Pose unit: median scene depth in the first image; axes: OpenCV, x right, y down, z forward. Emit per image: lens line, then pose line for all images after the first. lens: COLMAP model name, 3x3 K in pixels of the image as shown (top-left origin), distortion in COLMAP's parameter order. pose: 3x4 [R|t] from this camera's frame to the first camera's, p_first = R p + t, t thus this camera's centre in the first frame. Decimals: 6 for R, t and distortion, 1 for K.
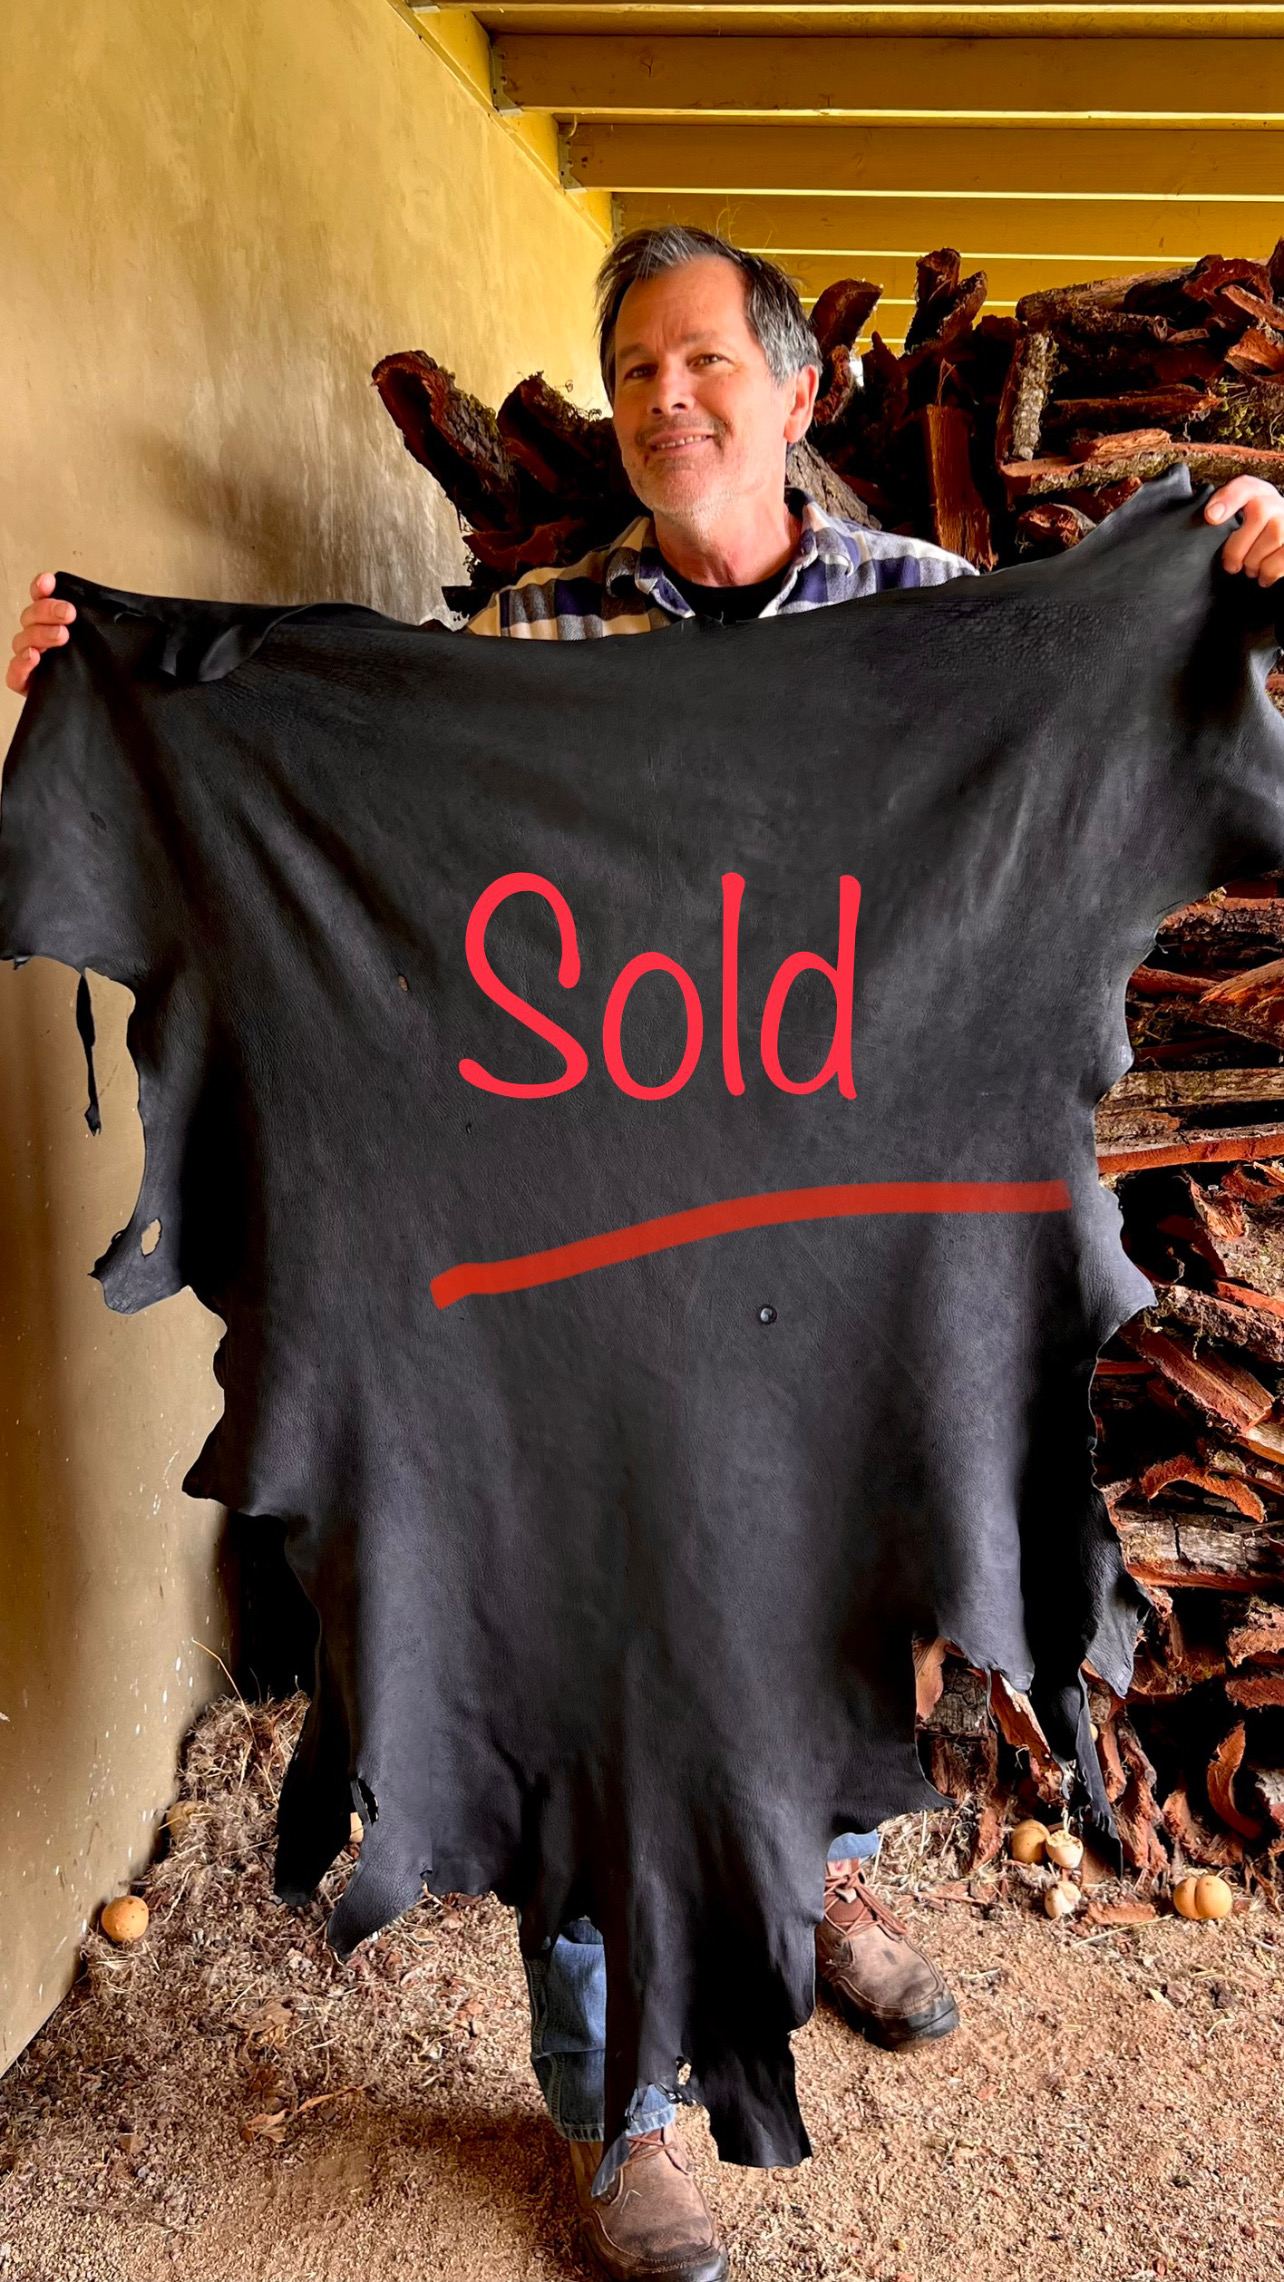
lens RADIAL K [[2090.8, 0, 721.9], [0, 2090.8, 1107.2], [0, 0, 1]] dist [0.012693, -0.008289]
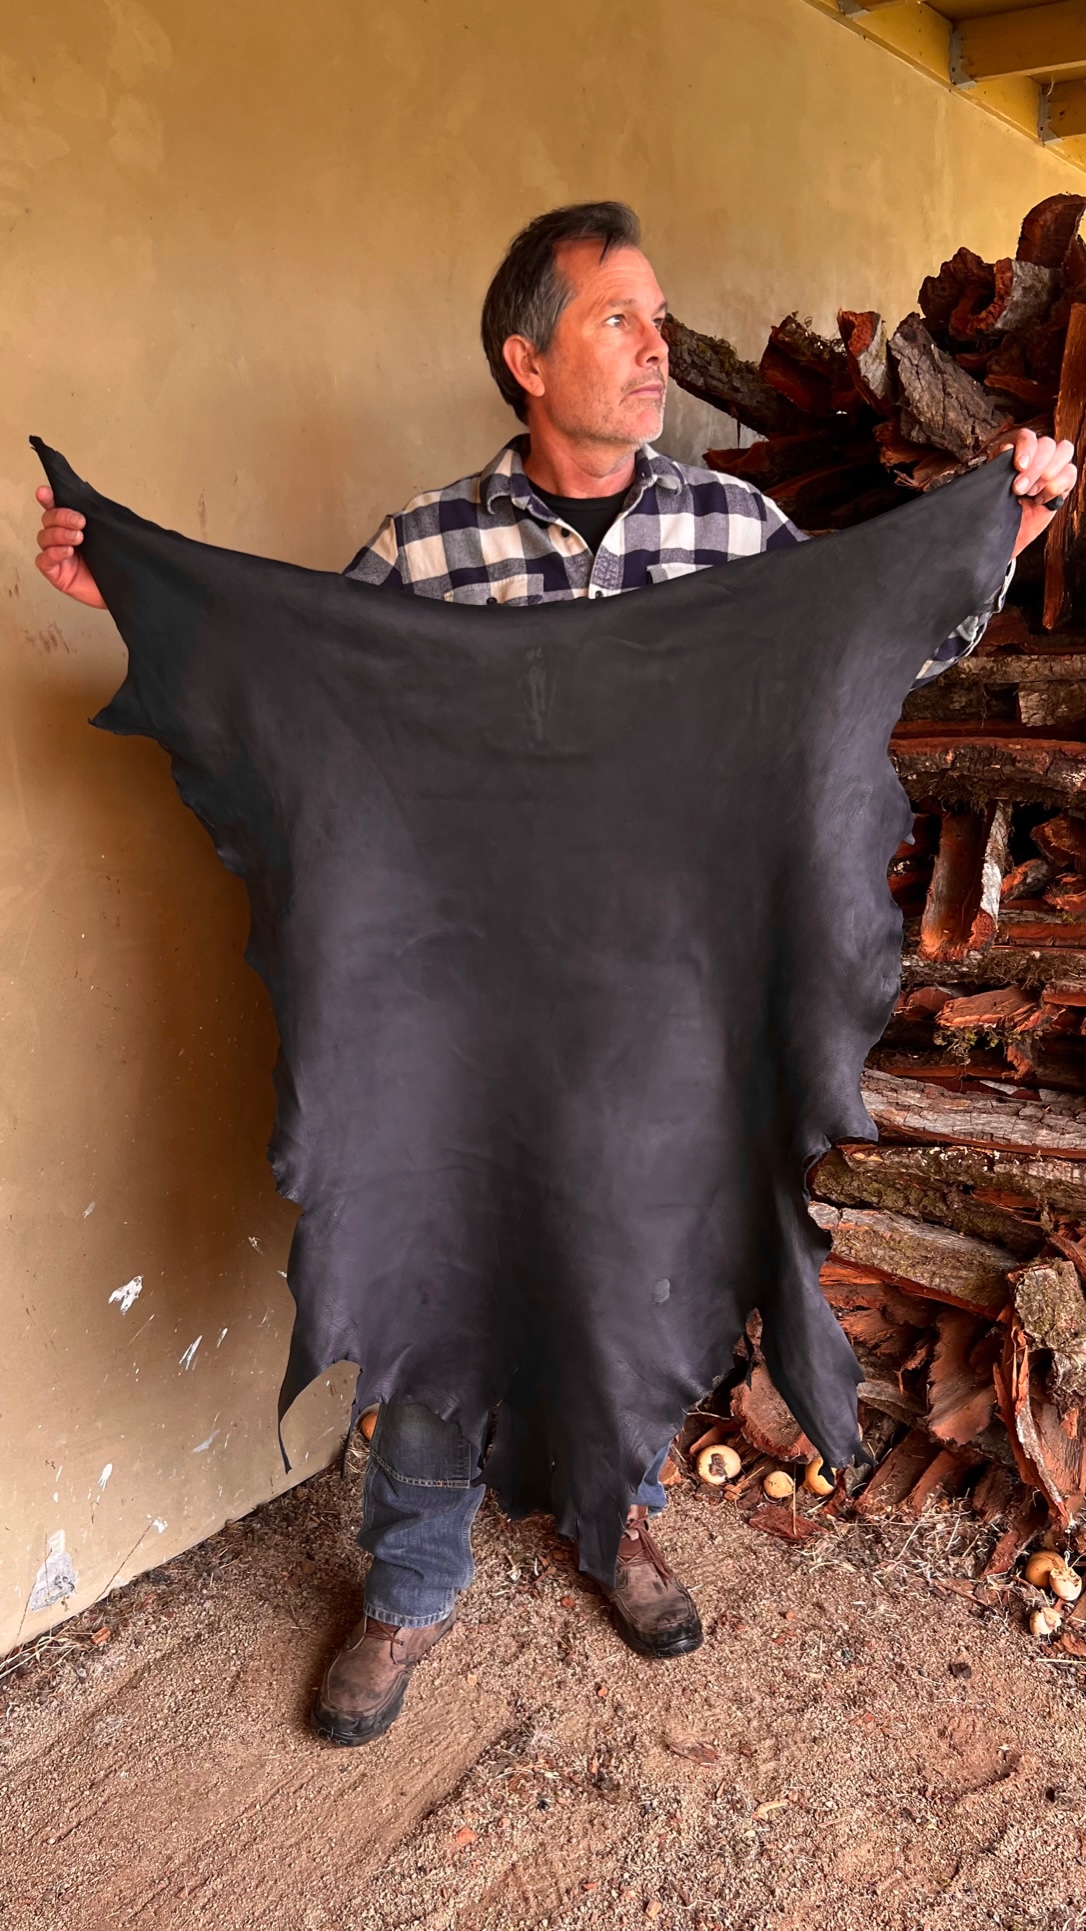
lens RADIAL K [[1517.6, 0, 430.0], [0, 1517.6, 1026.7], [0, 0, 1]] dist [0.037168, -0.053569]
pose [[0.846747, 0.123793, -0.517393, 0.264583], [-0.077924, 0.990921, 0.109563, -0.017650], [0.526259, -0.052454, 0.848705, 0.109393]]
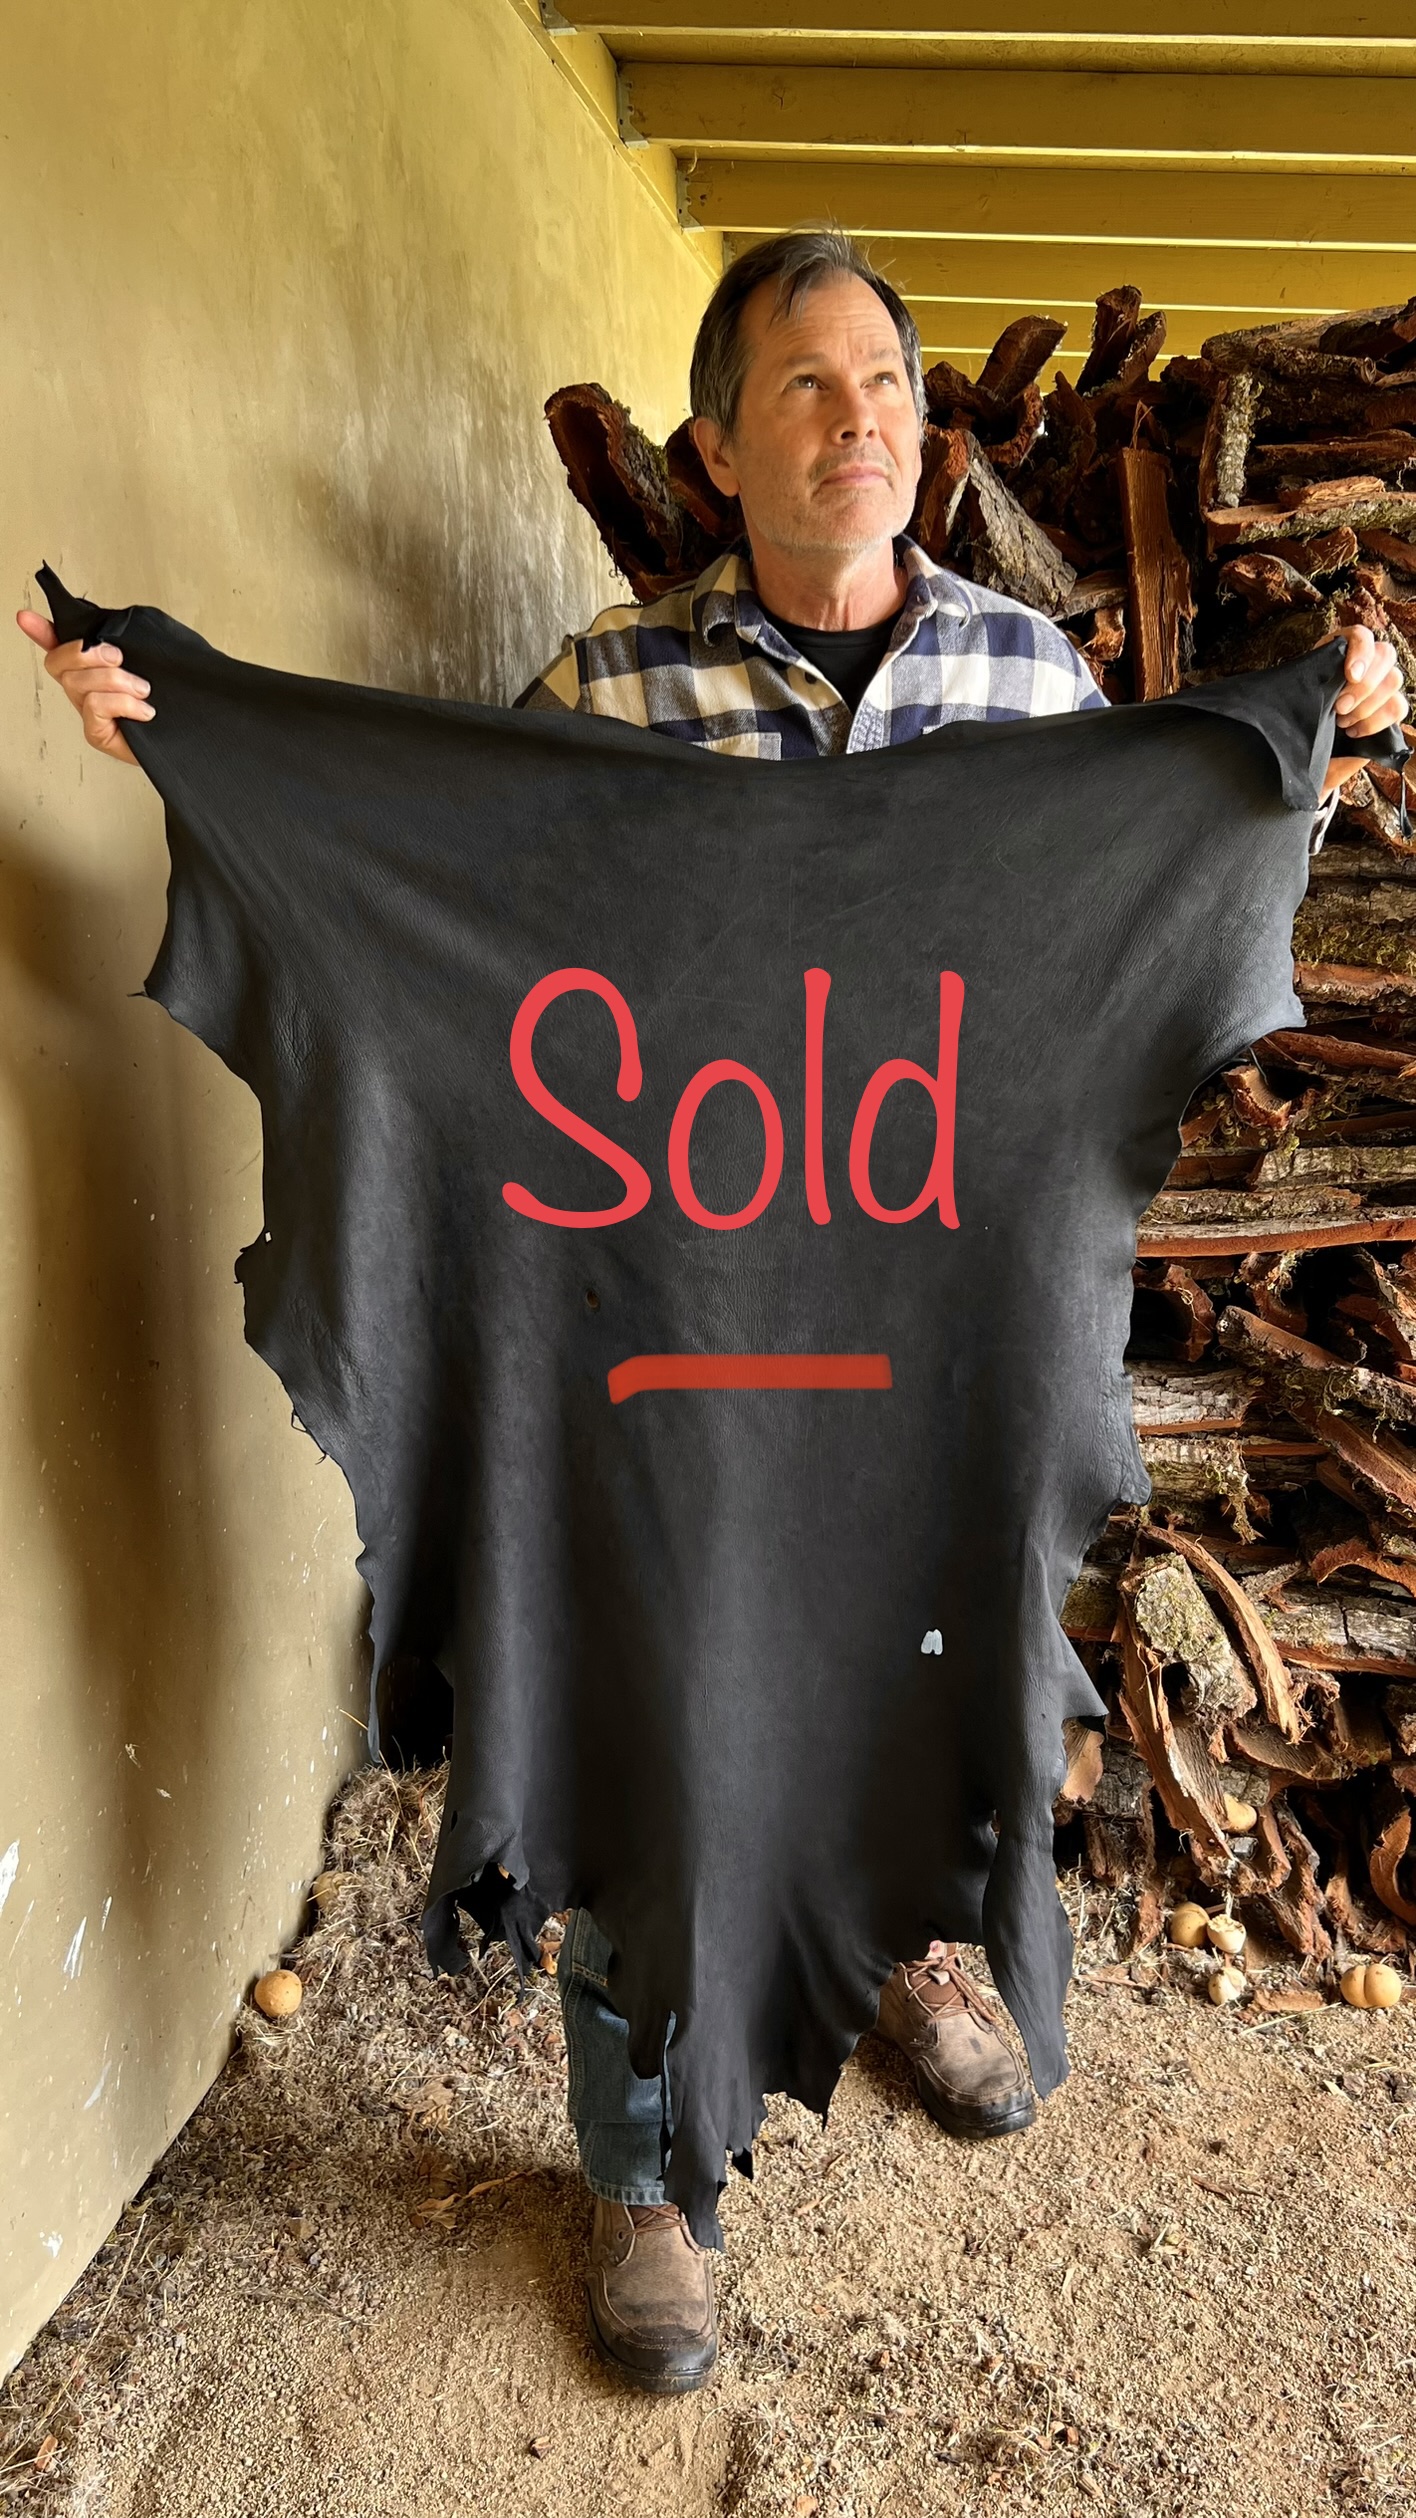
lens RADIAL K [[2044.8, 0, 766.2], [0, 2044.8, 1233.1], [0, 0, 1]] dist [0.007735, 0.002686]
pose [[0.999902, 0.013752, 0.002574, -0.060388], [-0.013838, 0.999220, 0.036999, -0.008438], [-0.002064, -0.037031, 0.999312, 0.048183]]
